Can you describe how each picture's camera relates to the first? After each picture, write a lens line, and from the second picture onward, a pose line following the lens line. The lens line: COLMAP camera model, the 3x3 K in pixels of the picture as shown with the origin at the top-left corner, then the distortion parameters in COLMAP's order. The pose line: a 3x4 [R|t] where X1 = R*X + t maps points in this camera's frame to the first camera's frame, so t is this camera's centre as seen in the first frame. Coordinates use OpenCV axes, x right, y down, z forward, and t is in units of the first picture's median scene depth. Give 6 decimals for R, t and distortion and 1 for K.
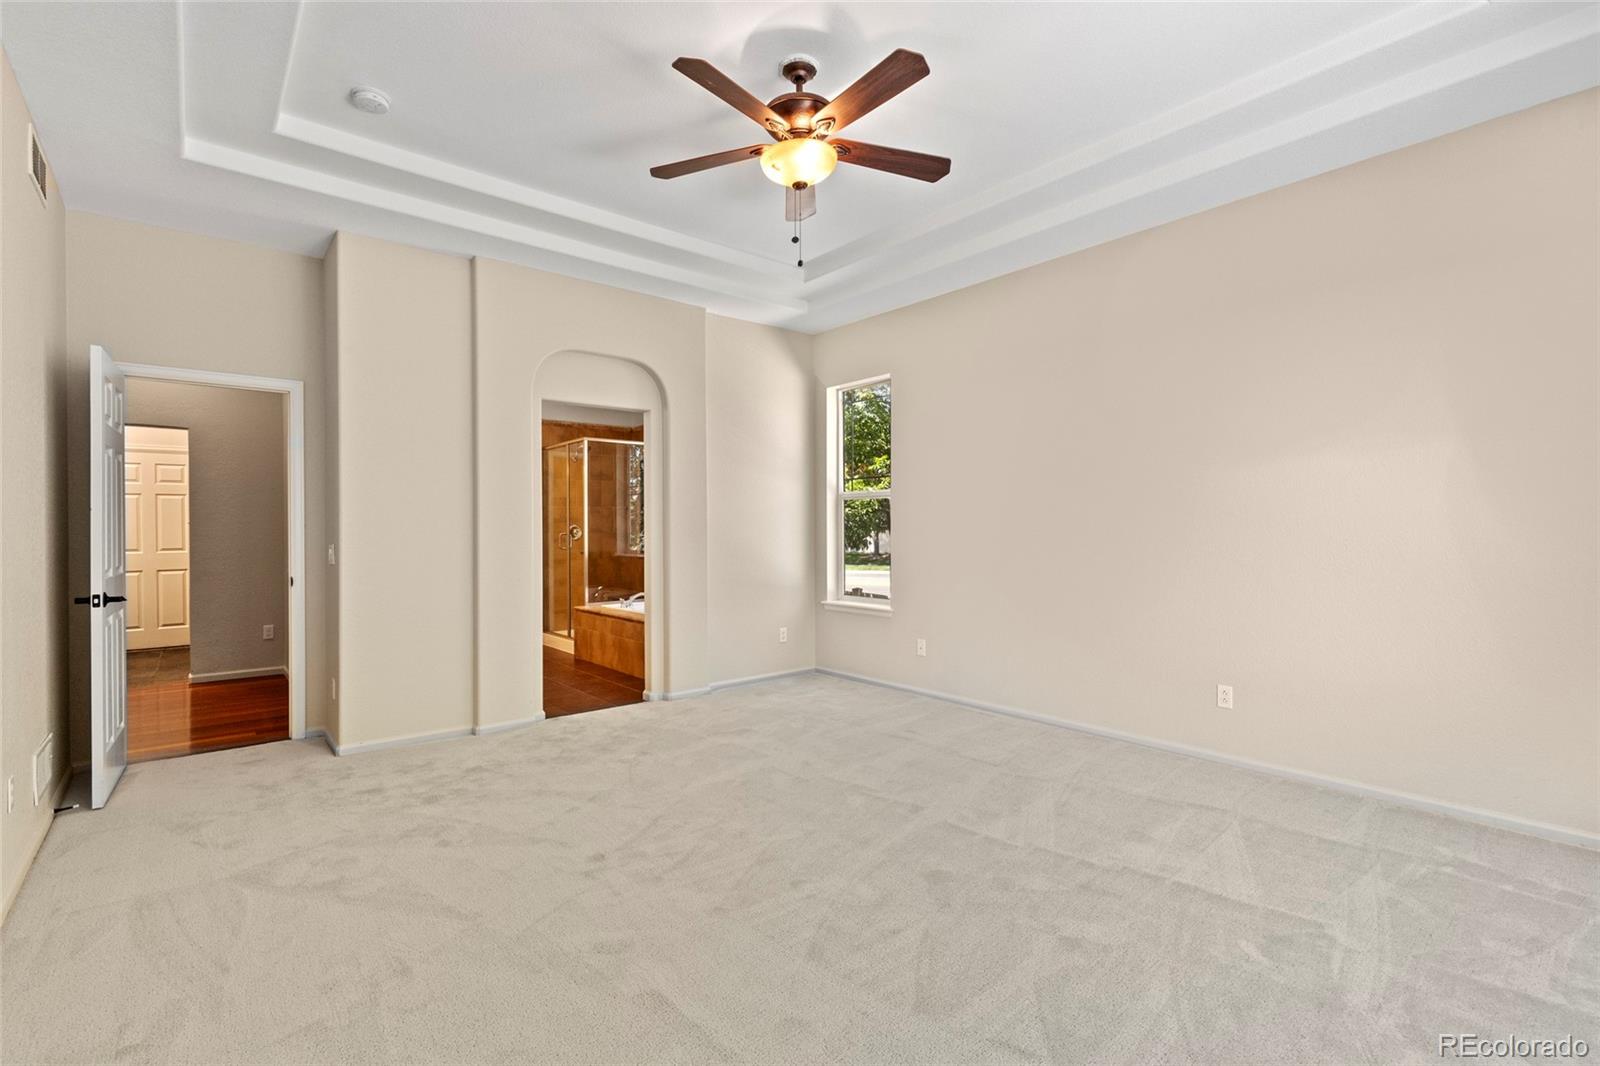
lens RADIAL K [[718.3, 0, 795.3], [0, 718.3, 531.3], [0, 0, 1]] dist [0.004989, -0.000418]
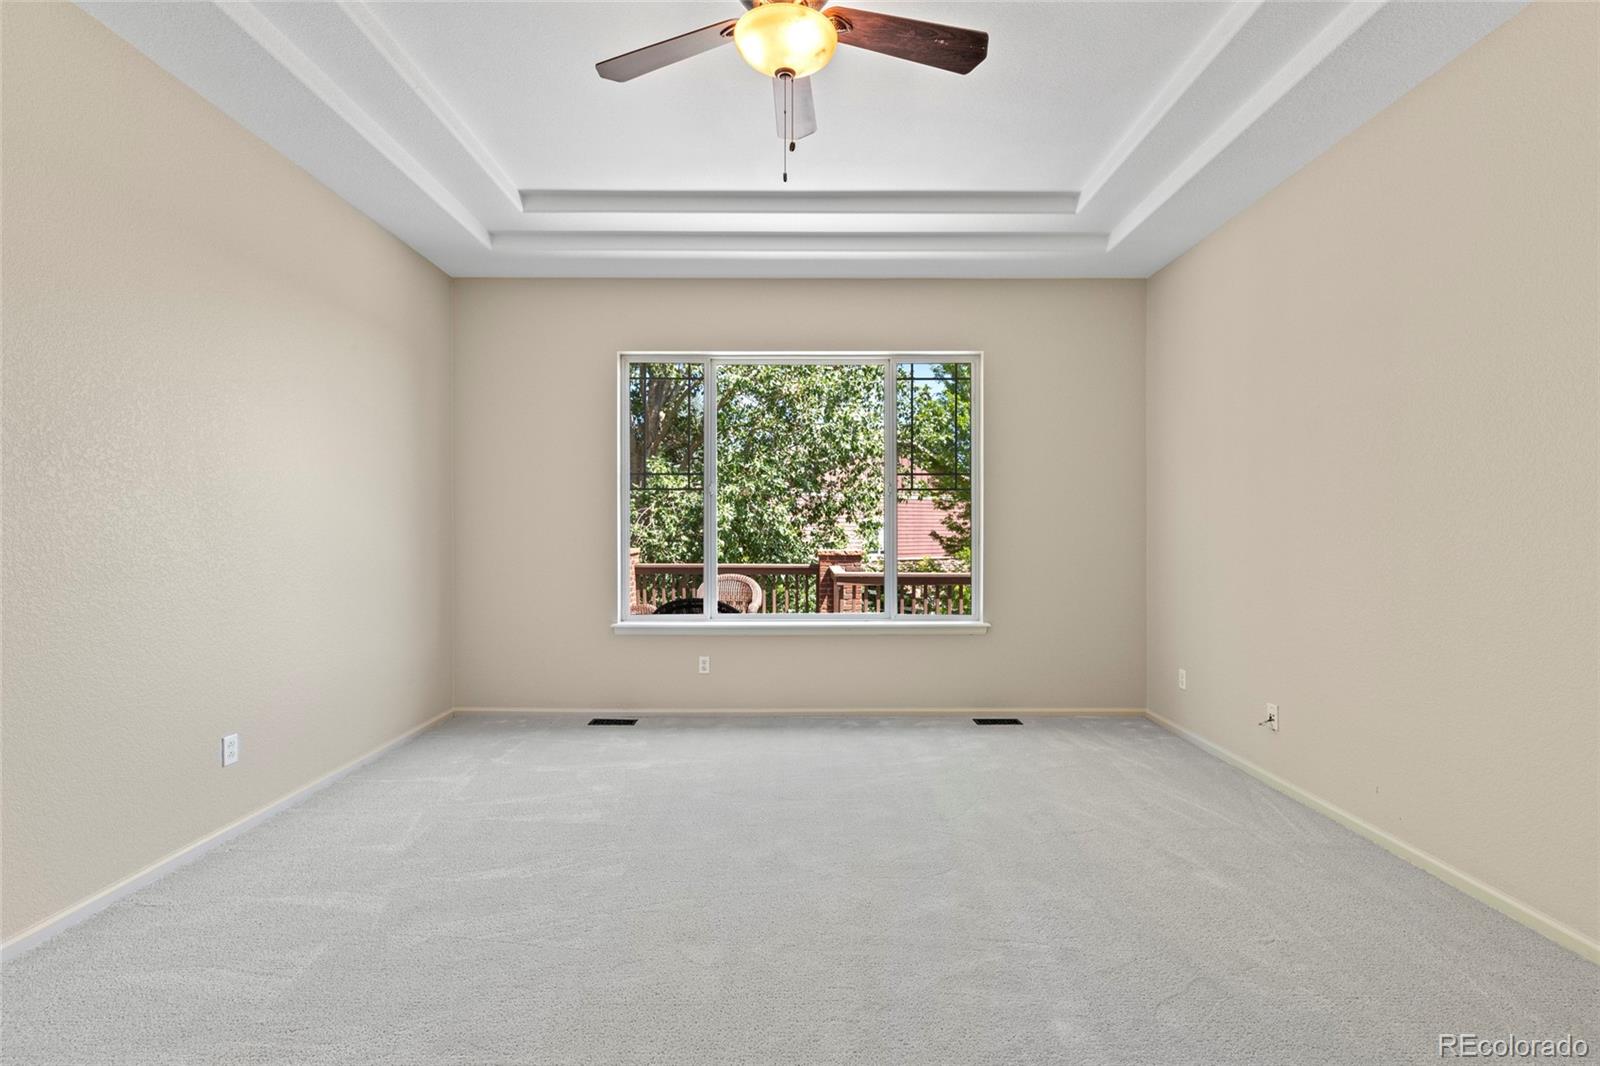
lens RADIAL K [[718.3, 0, 795.3], [0, 718.3, 531.3], [0, 0, 1]] dist [0.004989, -0.000418]
pose [[-0.763875, 0.003673, 0.645354, -0.391466], [0.006624, 0.999976, 0.002149, -0.002400], [-0.645331, 0.005916, -0.763880, 1.272776]]
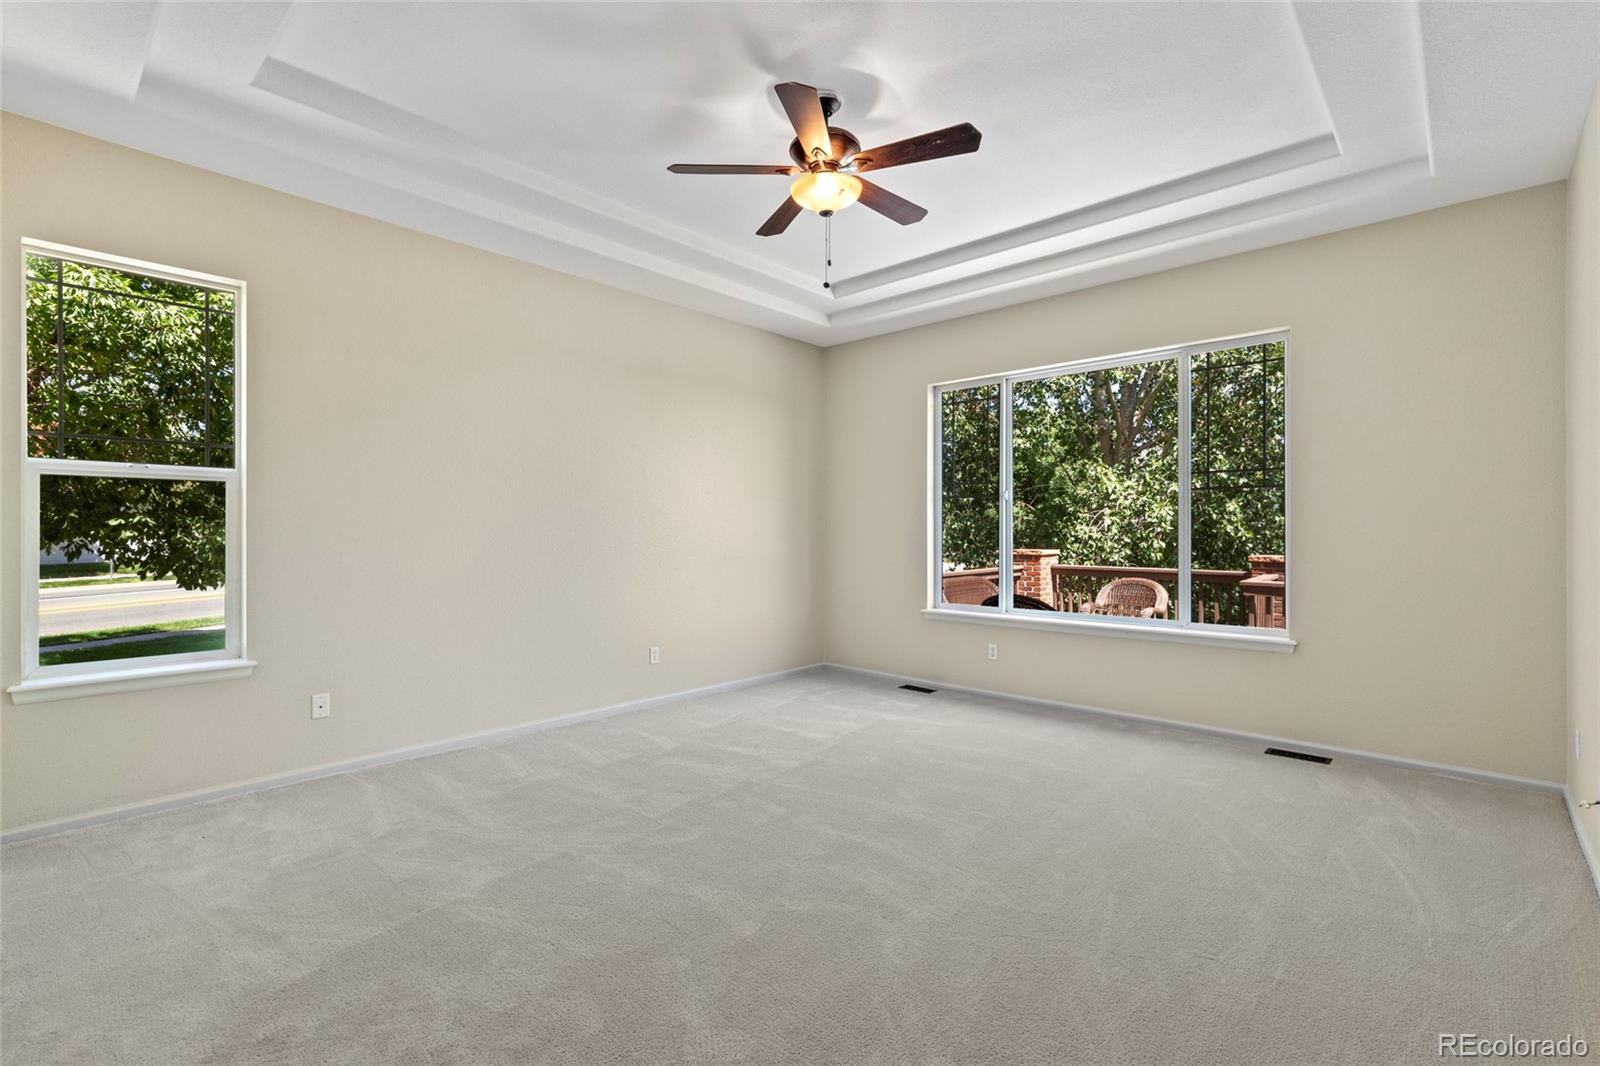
lens RADIAL K [[718.3, 0, 795.3], [0, 718.3, 531.3], [0, 0, 1]] dist [0.004989, -0.000418]
pose [[-0.120852, 0.005389, 0.992656, -0.851493], [0.004170, 0.999979, -0.004921, 0.000707], [-0.992662, 0.003545, -0.120872, 0.953617]]
